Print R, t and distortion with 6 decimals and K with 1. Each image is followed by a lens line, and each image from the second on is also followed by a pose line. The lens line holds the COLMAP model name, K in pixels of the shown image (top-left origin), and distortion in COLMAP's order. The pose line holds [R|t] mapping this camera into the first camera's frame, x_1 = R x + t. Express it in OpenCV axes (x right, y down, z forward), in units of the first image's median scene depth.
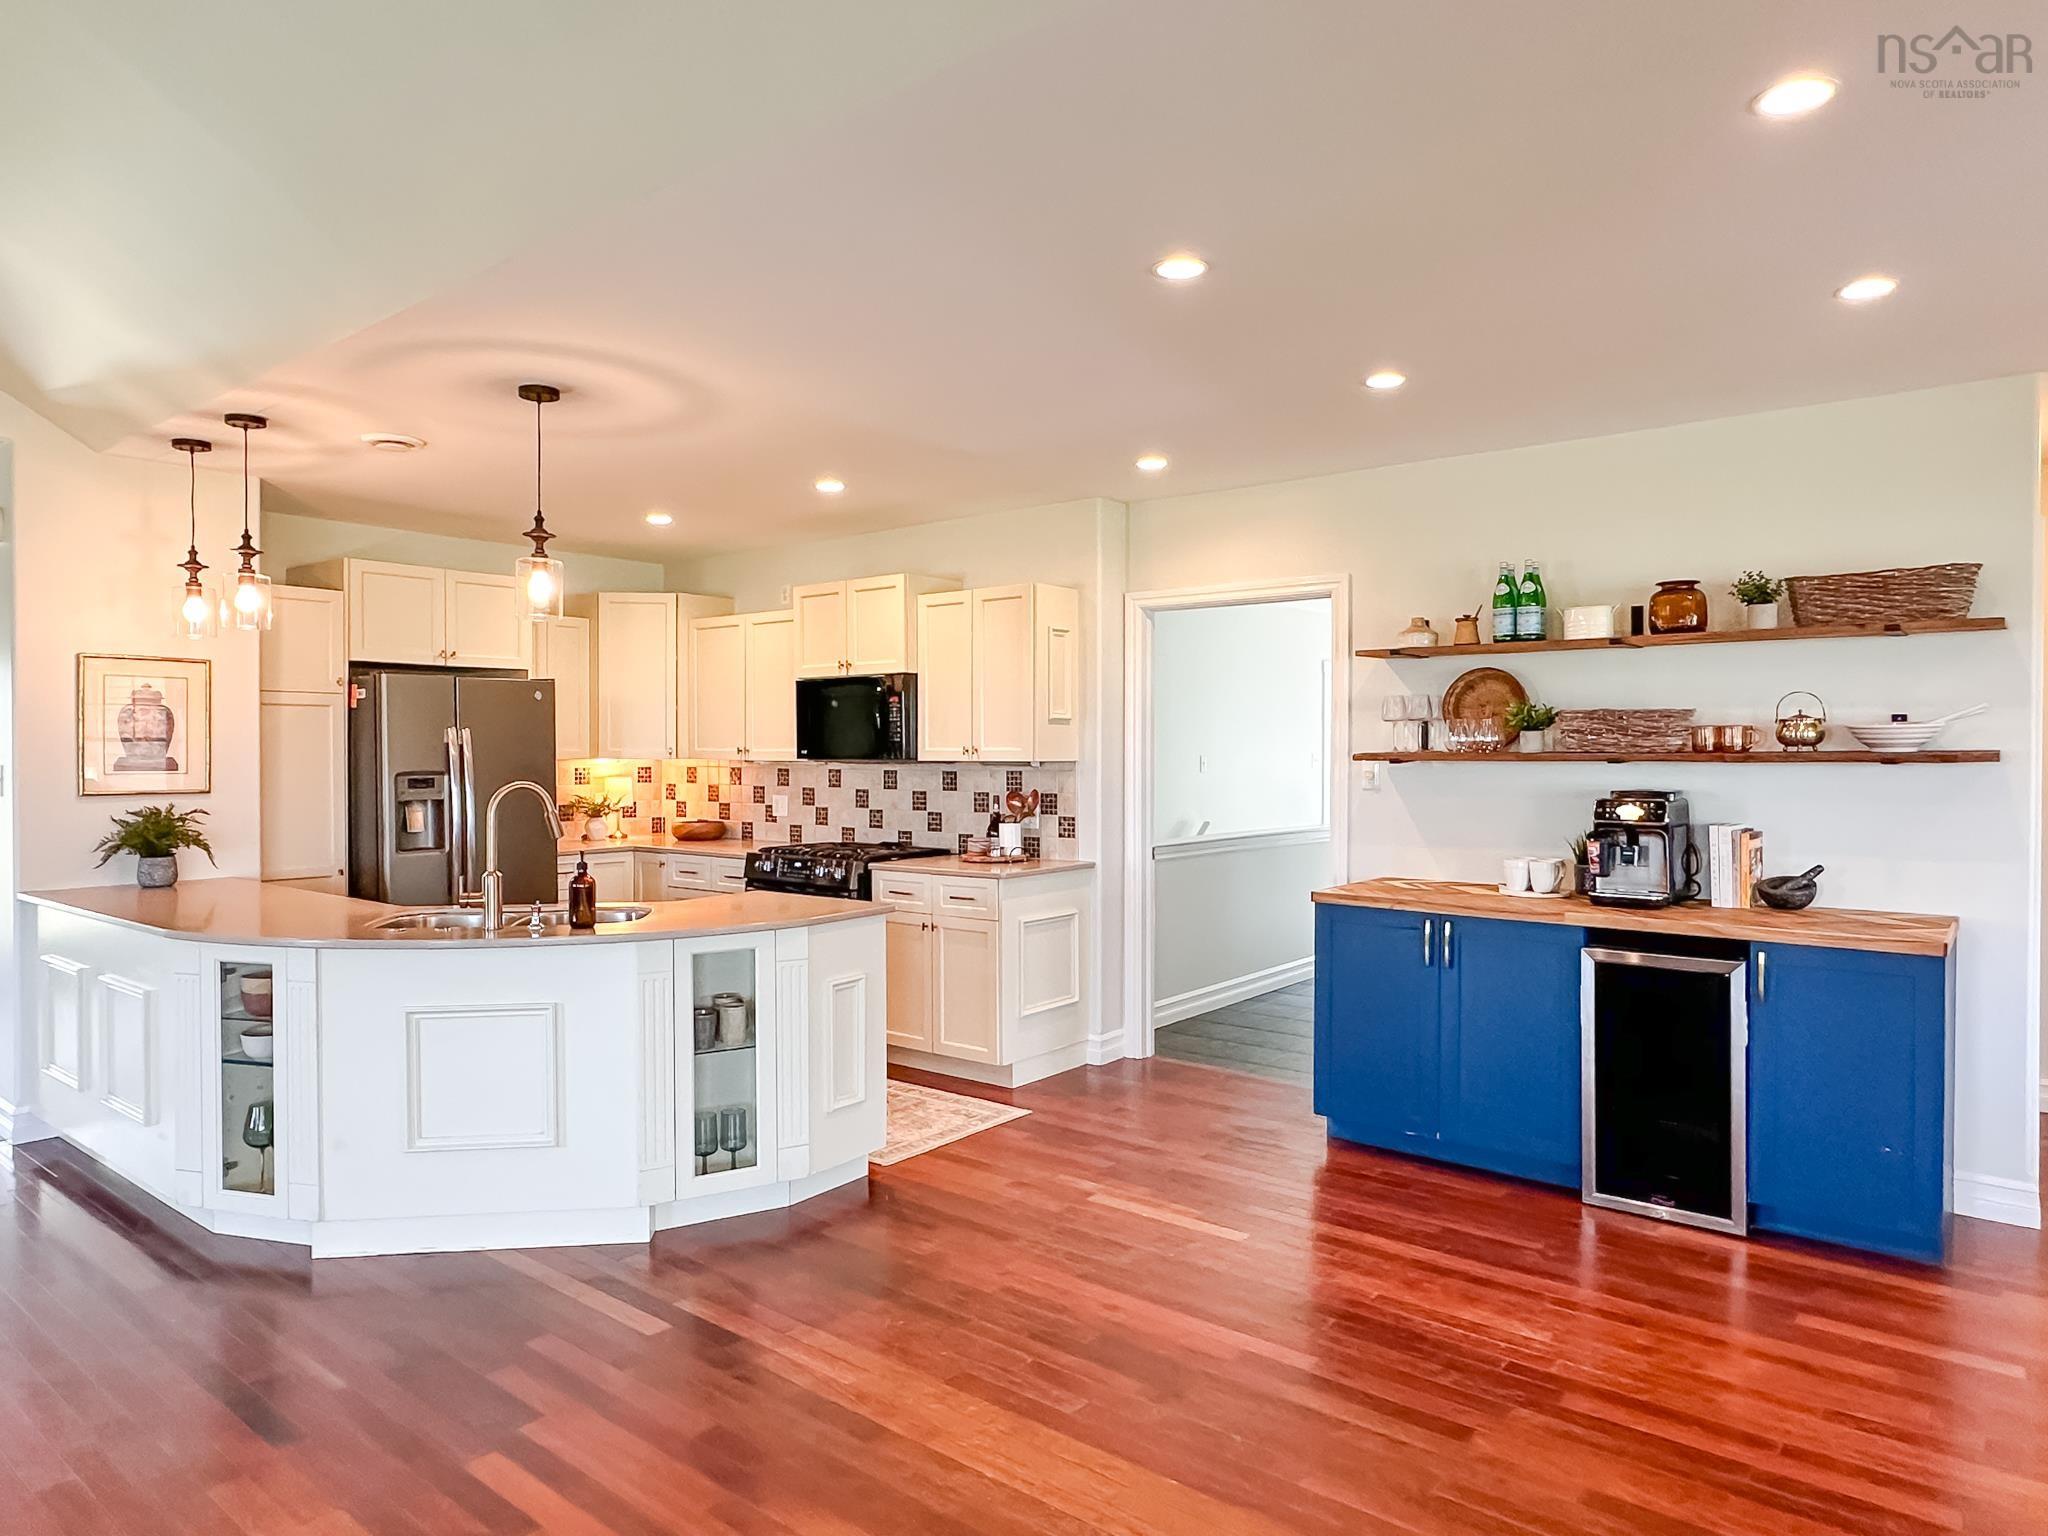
lens RADIAL K [[1256.7, 0, 1028.0], [0, 1256.7, 760.2], [0, 0, 1]] dist [0.001601, 0.002484]
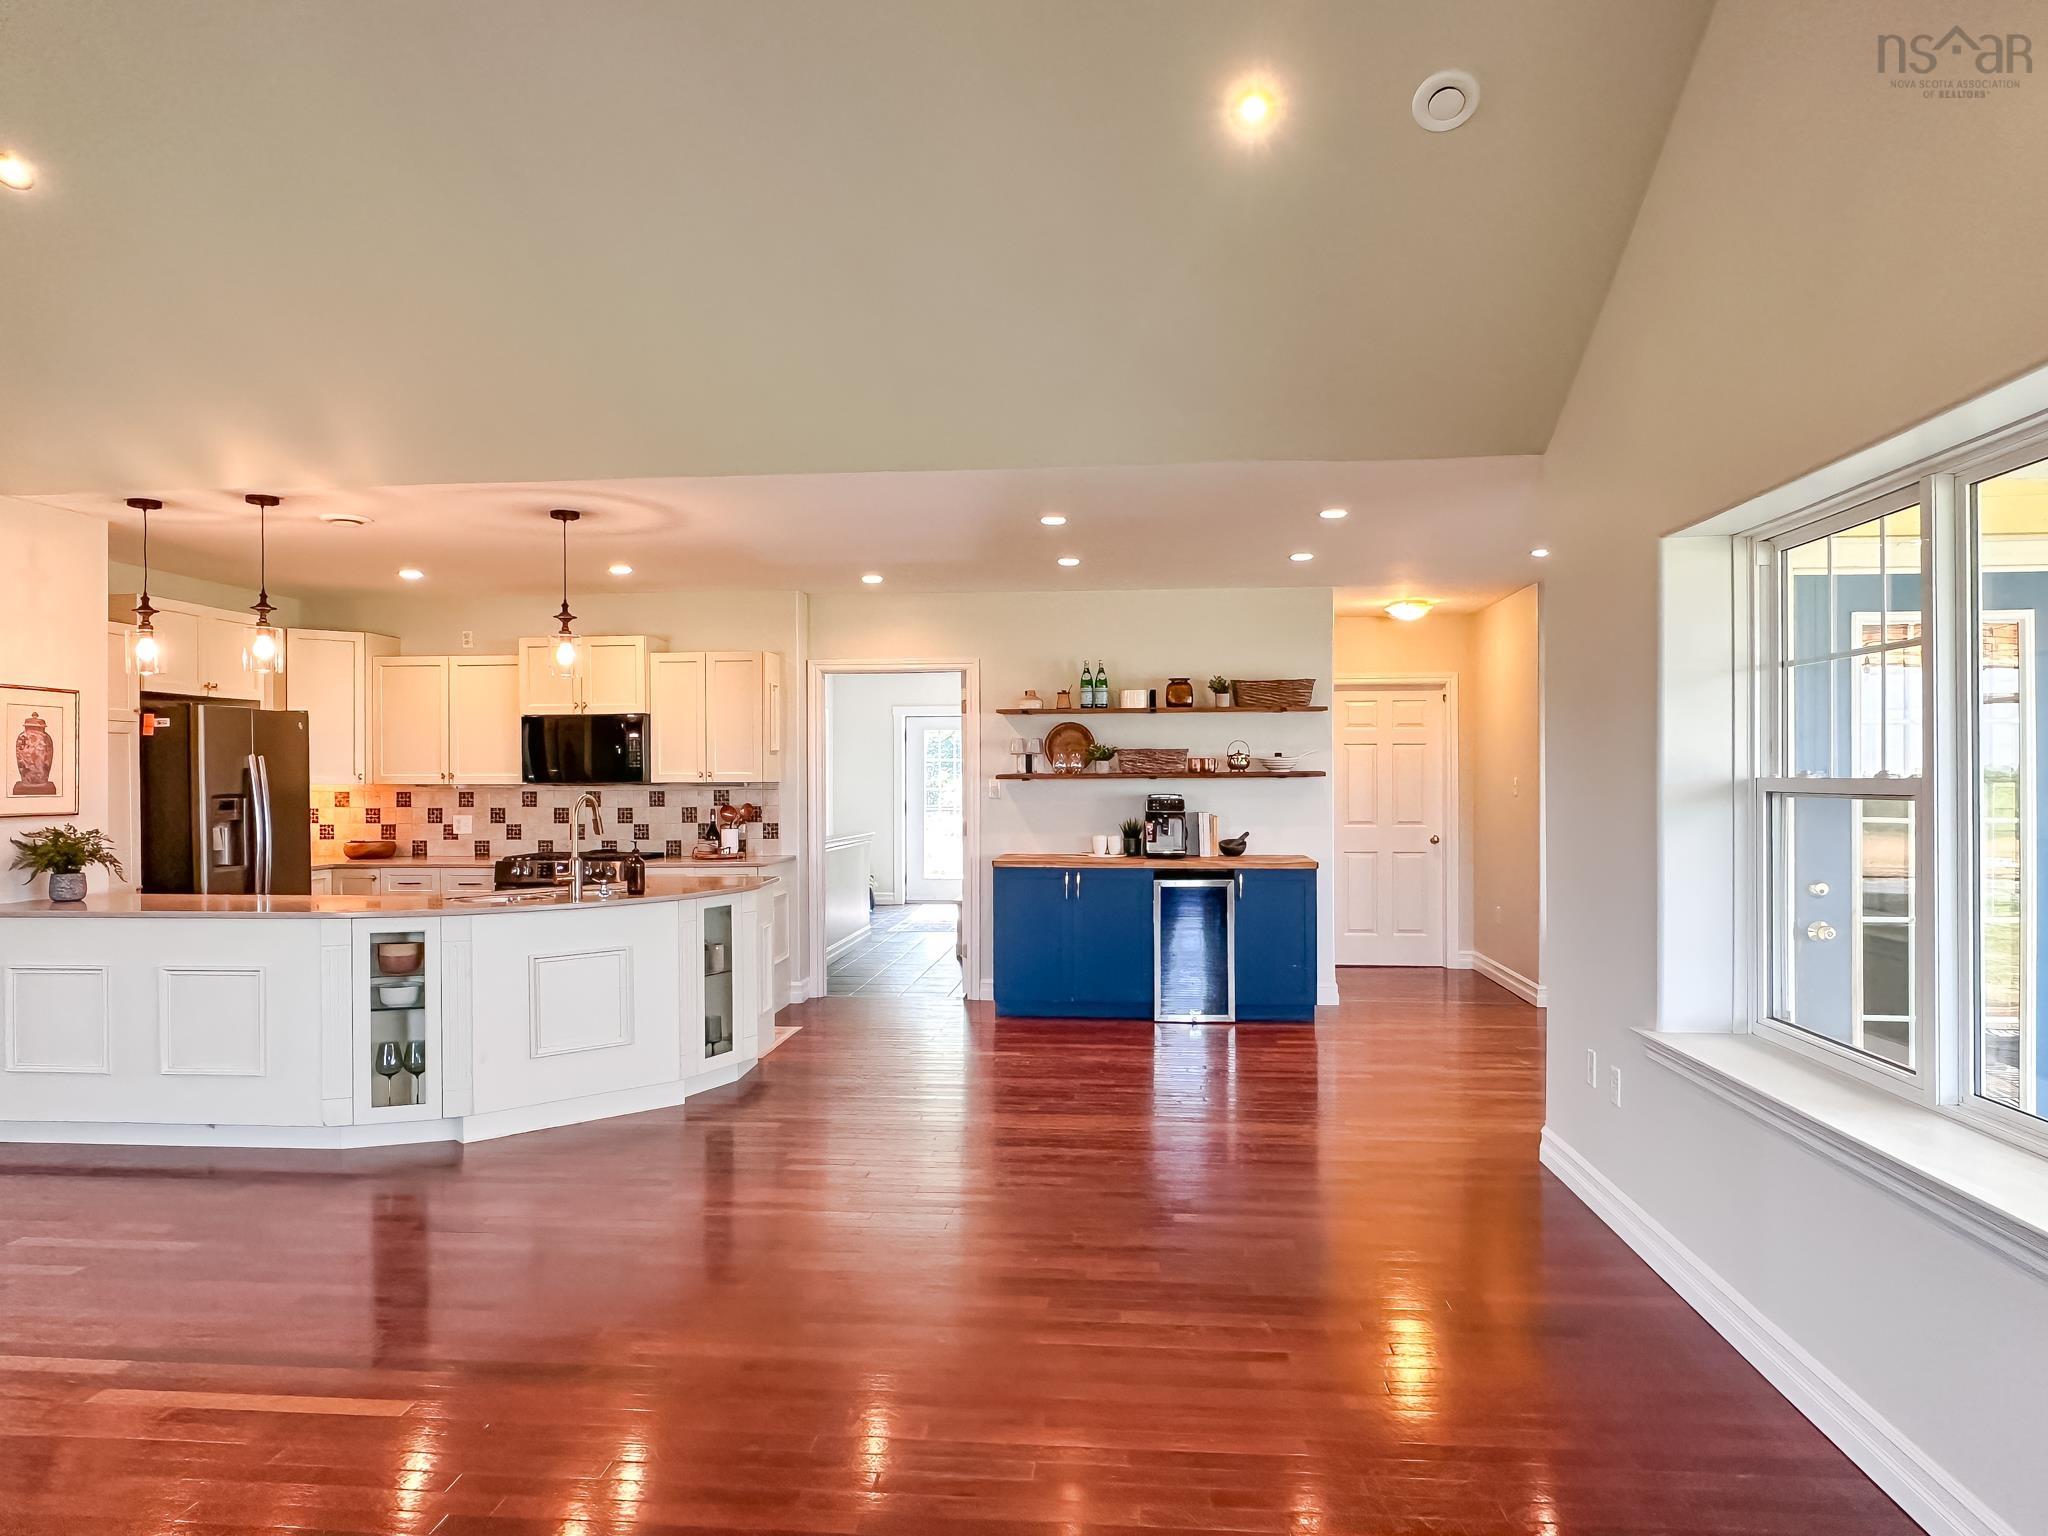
lens RADIAL K [[1305.7, 0, 1020.6], [0, 1305.7, 774.8], [0, 0, 1]] dist [0.009564, 0.000823]
pose [[0.835363, -0.002781, 0.549691, -0.622506], [0.009630, 0.999908, -0.009576, 0.010807], [-0.549614, 0.013293, 0.835313, -0.387744]]
